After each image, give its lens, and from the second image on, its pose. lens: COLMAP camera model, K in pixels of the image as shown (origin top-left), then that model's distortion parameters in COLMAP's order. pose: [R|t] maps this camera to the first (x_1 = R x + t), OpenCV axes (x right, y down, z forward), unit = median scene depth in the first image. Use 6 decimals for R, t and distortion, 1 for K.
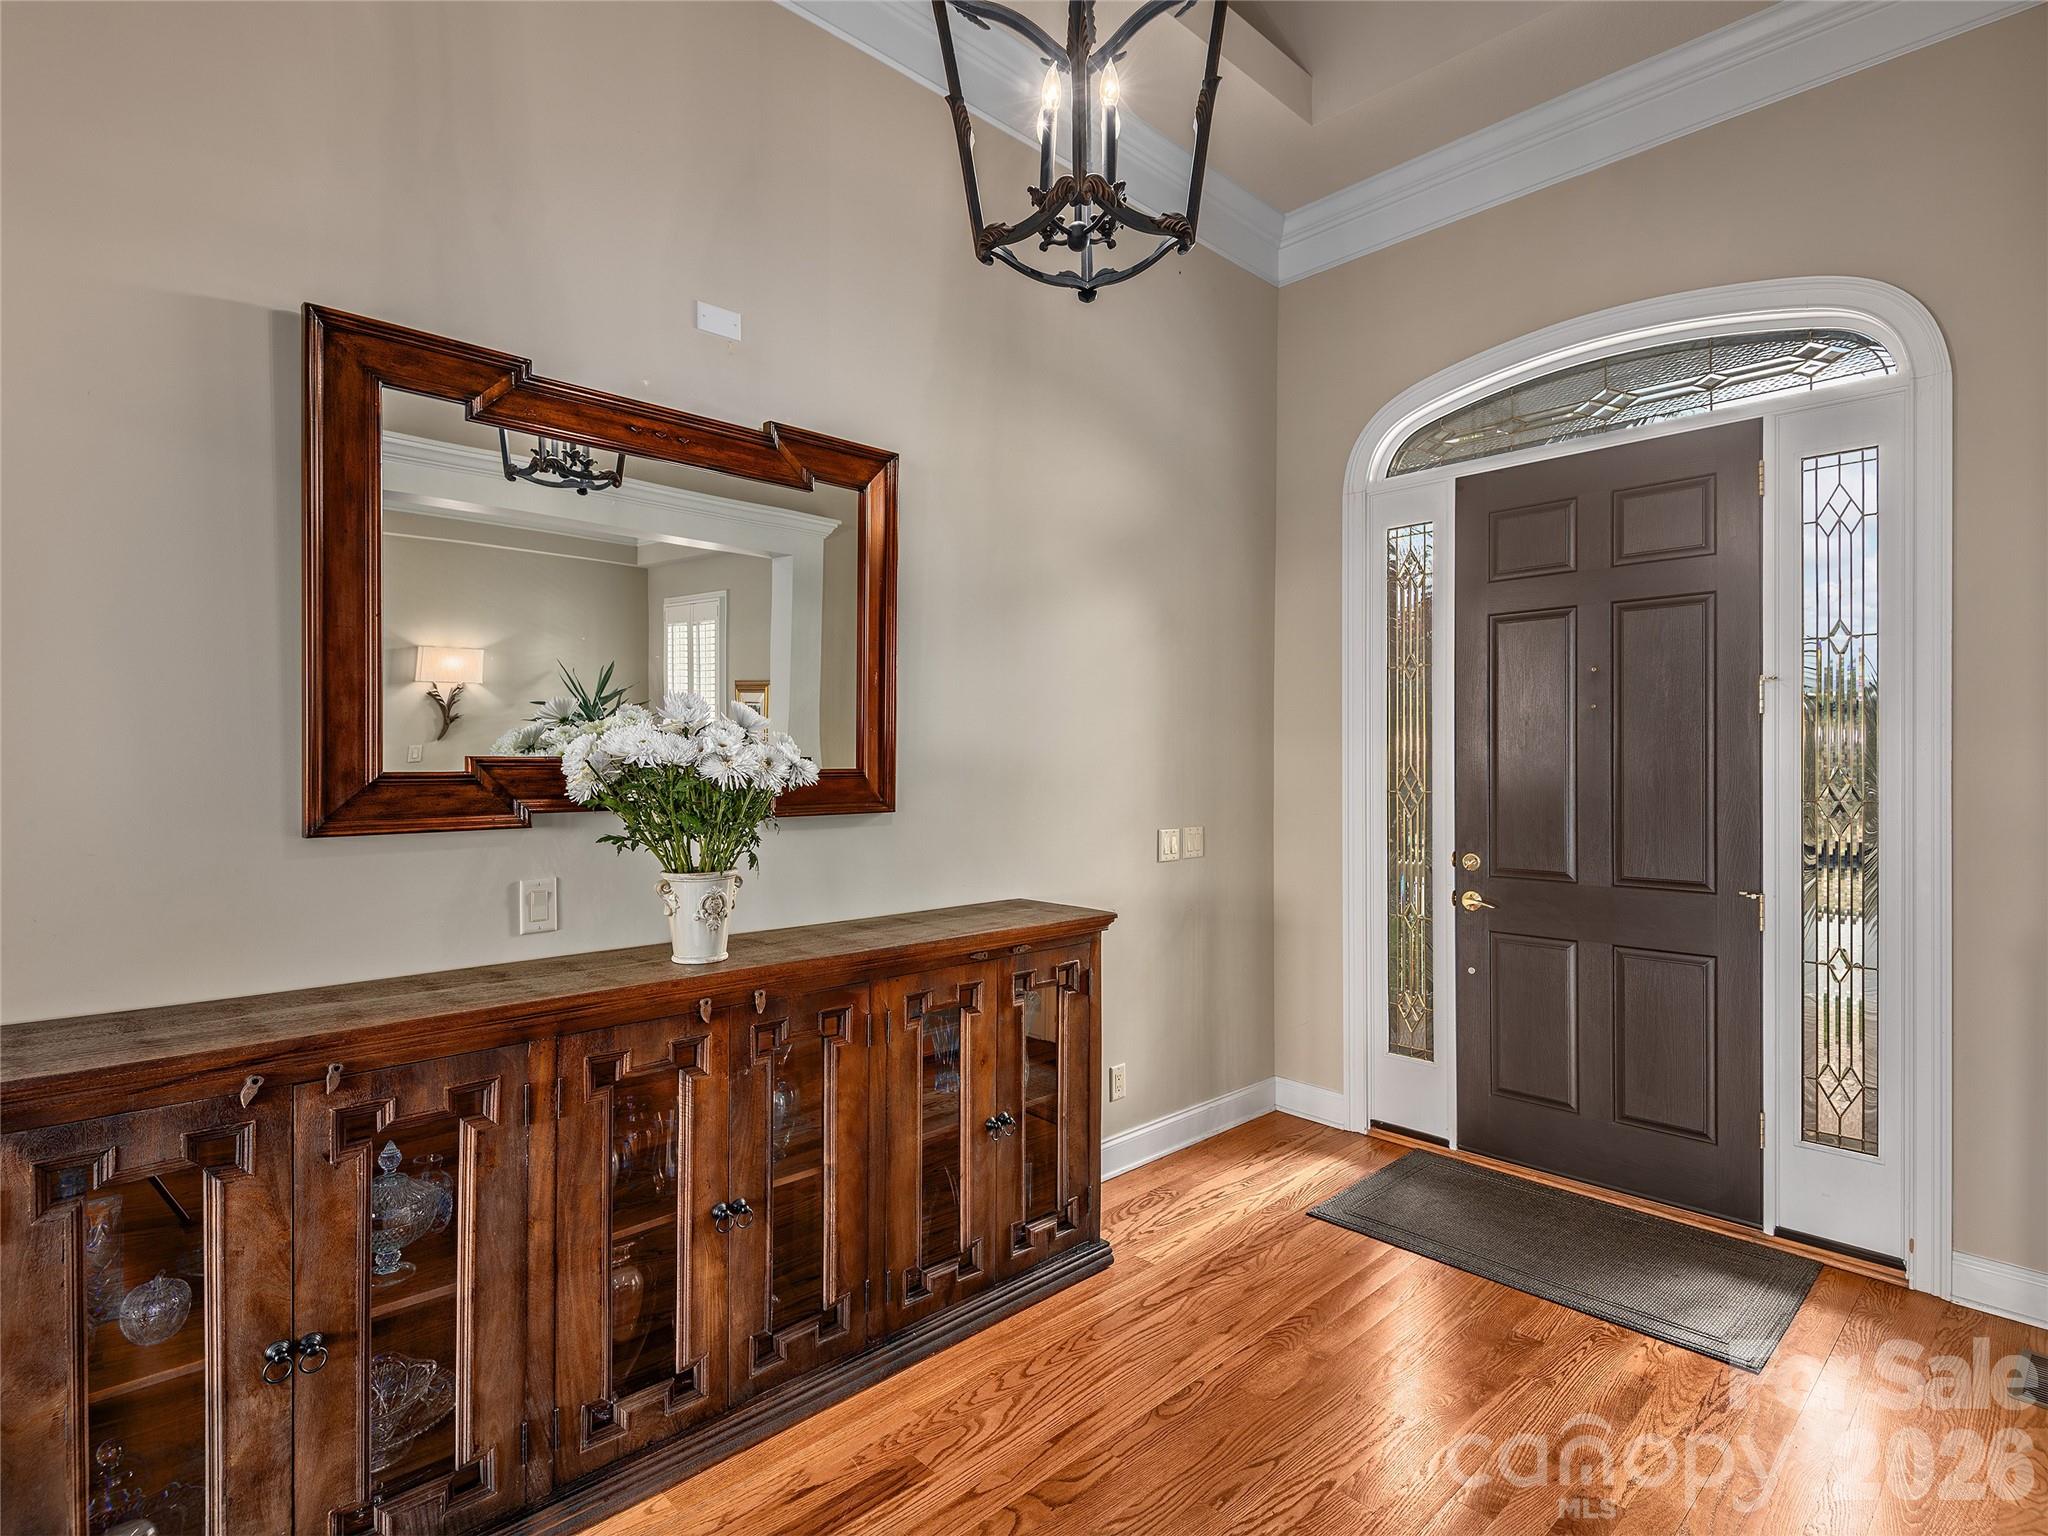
lens RADIAL K [[1053.2, 0, 1026.1], [0, 1053.2, 756.0], [0, 0, 1]] dist [0.034794, -0.019911]
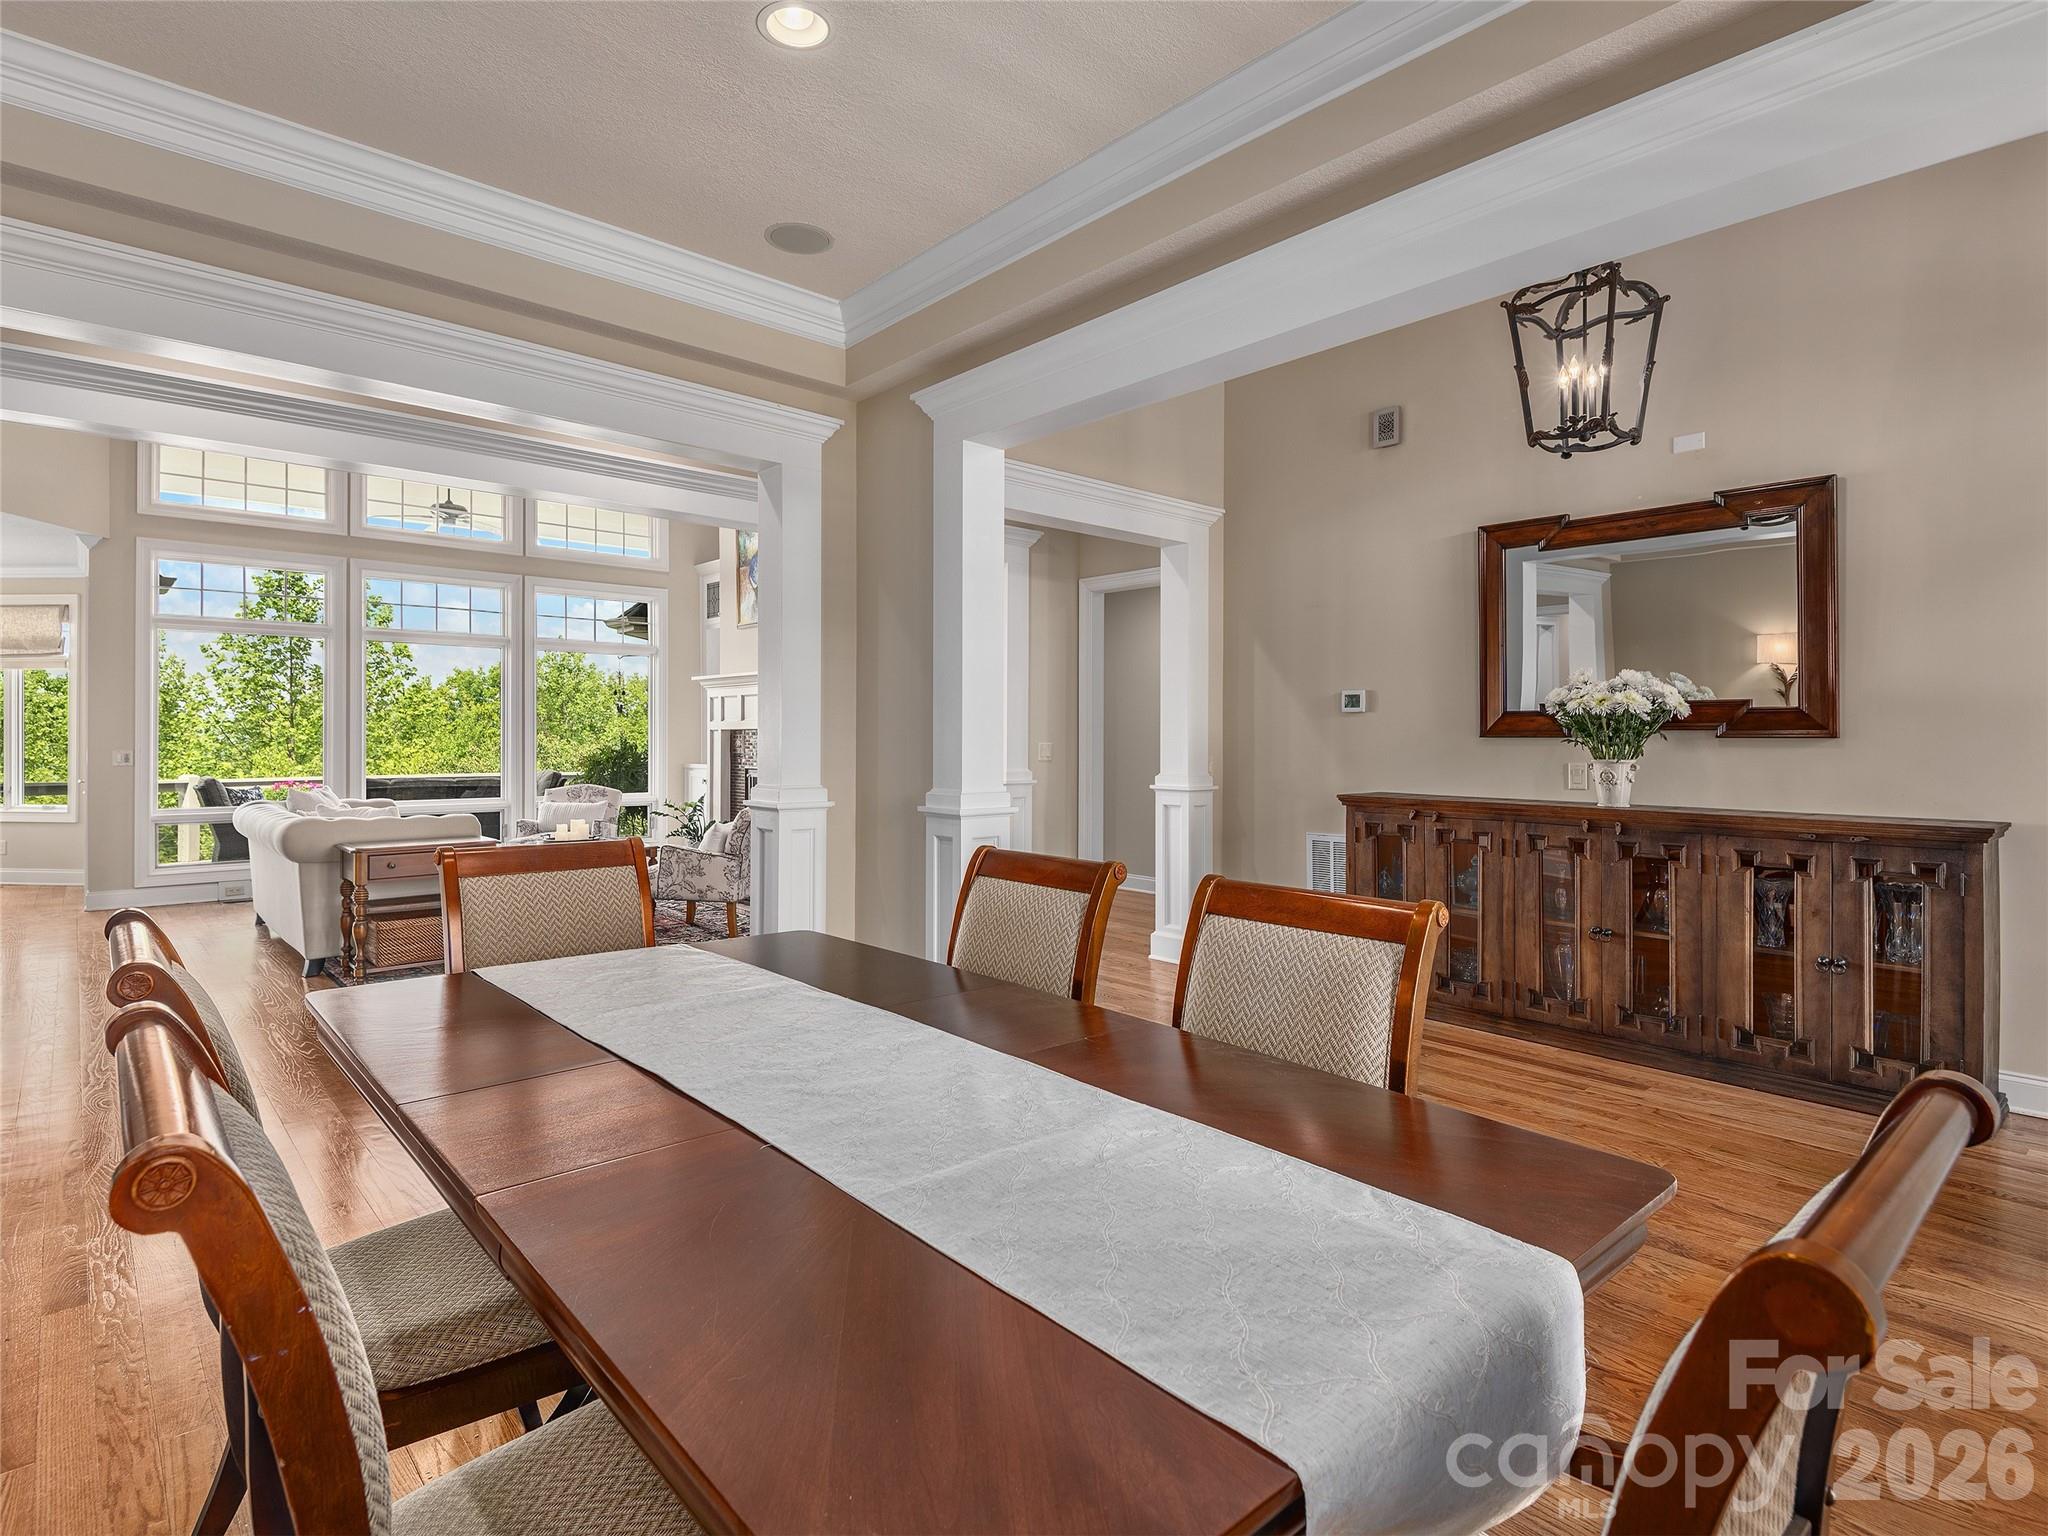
lens RADIAL K [[1053.2, 0, 1003.4], [0, 1053.2, 752.1], [0, 0, 1]] dist [0.034794, -0.019911]
pose [[-0.049363, 0.013218, -0.998693, 1.703129], [-0.006682, 0.999886, 0.013565, 0.077377], [0.998759, 0.007343, -0.049269, -0.002680]]
